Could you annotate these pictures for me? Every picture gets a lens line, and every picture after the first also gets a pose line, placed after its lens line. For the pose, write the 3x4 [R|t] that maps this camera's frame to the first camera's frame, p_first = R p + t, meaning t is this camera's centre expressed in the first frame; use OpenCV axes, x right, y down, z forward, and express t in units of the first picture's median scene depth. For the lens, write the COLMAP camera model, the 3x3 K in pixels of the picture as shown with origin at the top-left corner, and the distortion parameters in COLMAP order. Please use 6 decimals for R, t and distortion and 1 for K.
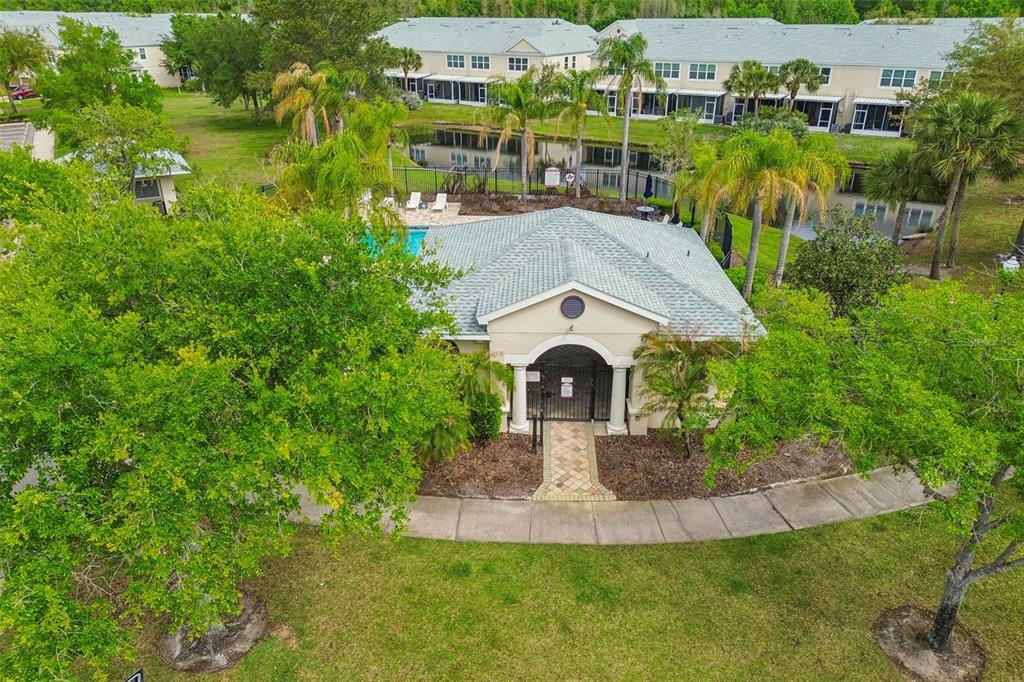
lens RADIAL K [[759.3, 0, 513.7], [0, 759.3, 343.7], [0, 0, 1]] dist [0.048357, -0.021353]
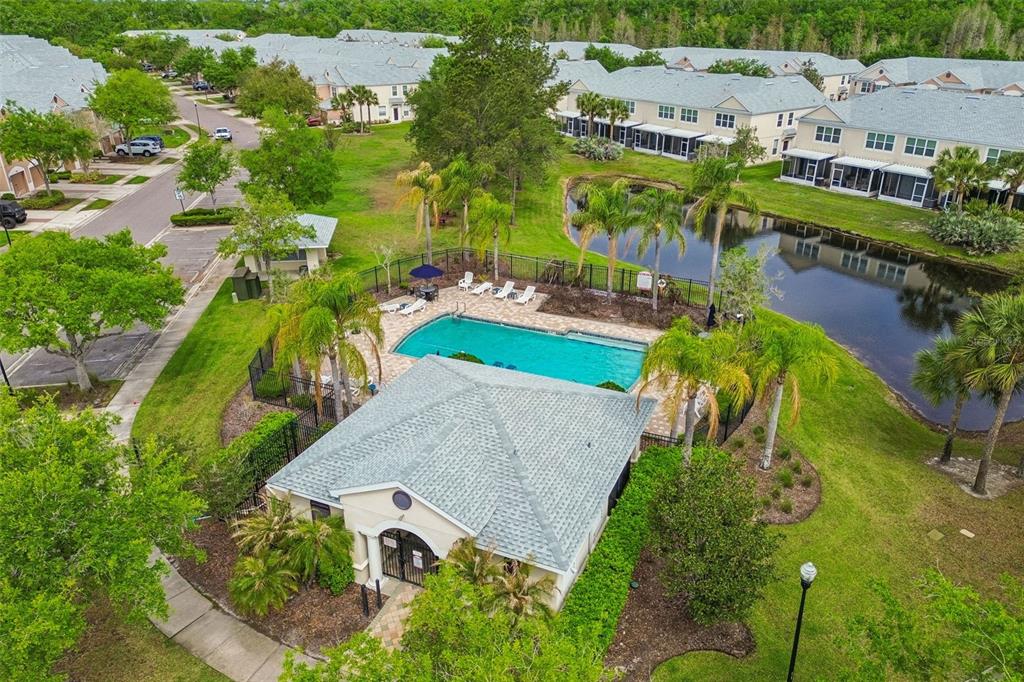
lens RADIAL K [[759.3, 0, 513.3], [0, 759.3, 339.4], [0, 0, 1]] dist [0.048357, -0.021353]
pose [[0.922679, 0.155635, -0.352761, 0.145084], [-0.152648, 0.987608, 0.036459, -0.086056], [0.354064, 0.020208, 0.935003, 0.001135]]
